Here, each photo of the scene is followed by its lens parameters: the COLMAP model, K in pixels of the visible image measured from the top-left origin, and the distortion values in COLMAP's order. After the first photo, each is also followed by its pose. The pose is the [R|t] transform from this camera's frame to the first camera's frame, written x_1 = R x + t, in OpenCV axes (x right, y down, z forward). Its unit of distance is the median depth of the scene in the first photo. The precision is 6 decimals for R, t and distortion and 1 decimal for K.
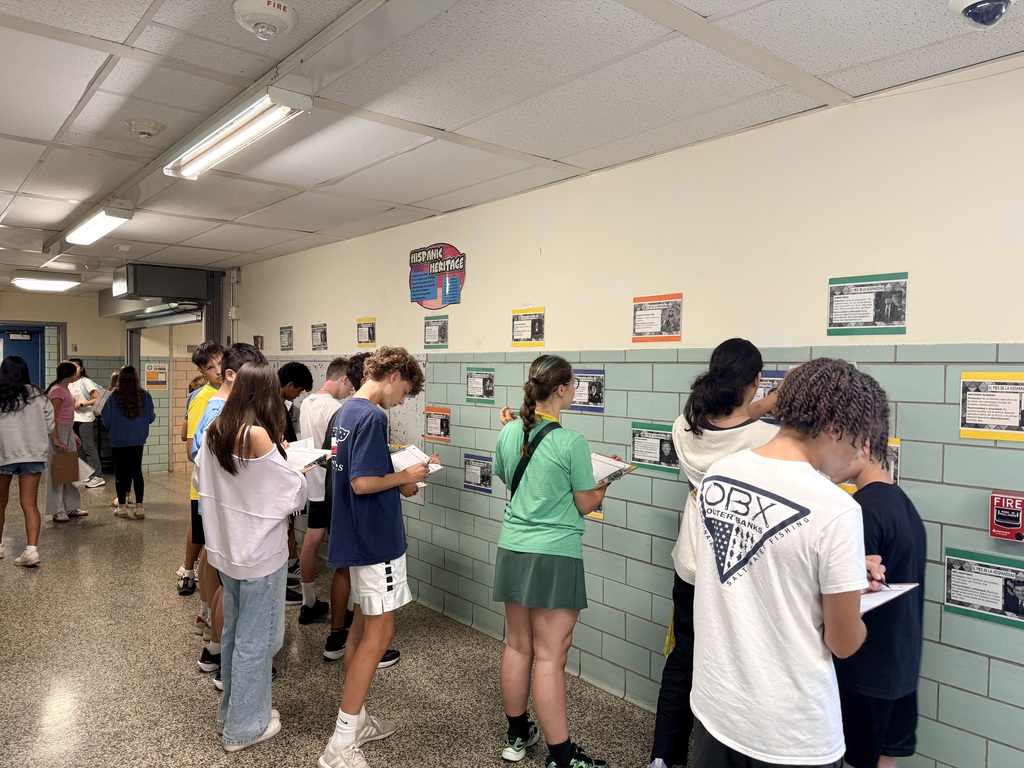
lens RADIAL K [[721.7, 0, 504.6], [0, 721.7, 377.3], [0, 0, 1]] dist [0.038171, -0.004383]
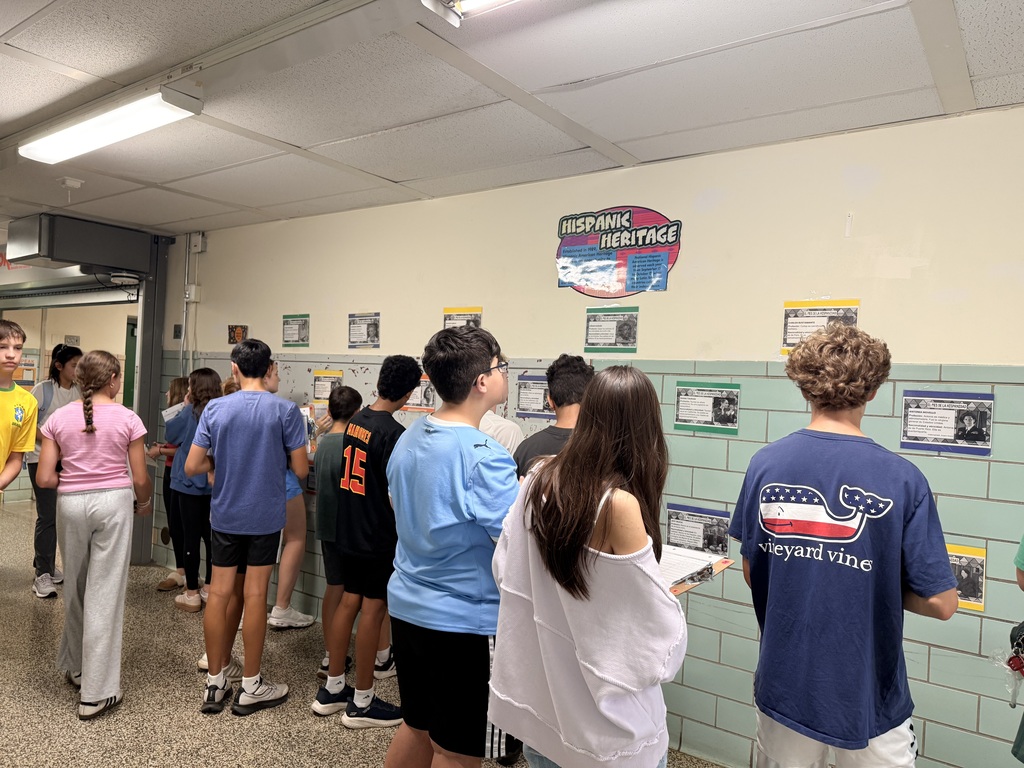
lens RADIAL K [[696.1, 0, 510.5], [0, 696.1, 359.9], [0, 0, 1]] dist [0.096087, -0.147488]
pose [[0.968784, 0.035944, 0.245287, -0.363328], [-0.027013, 0.998847, -0.039680, -0.002568], [-0.246431, 0.031816, 0.968638, 0.358215]]
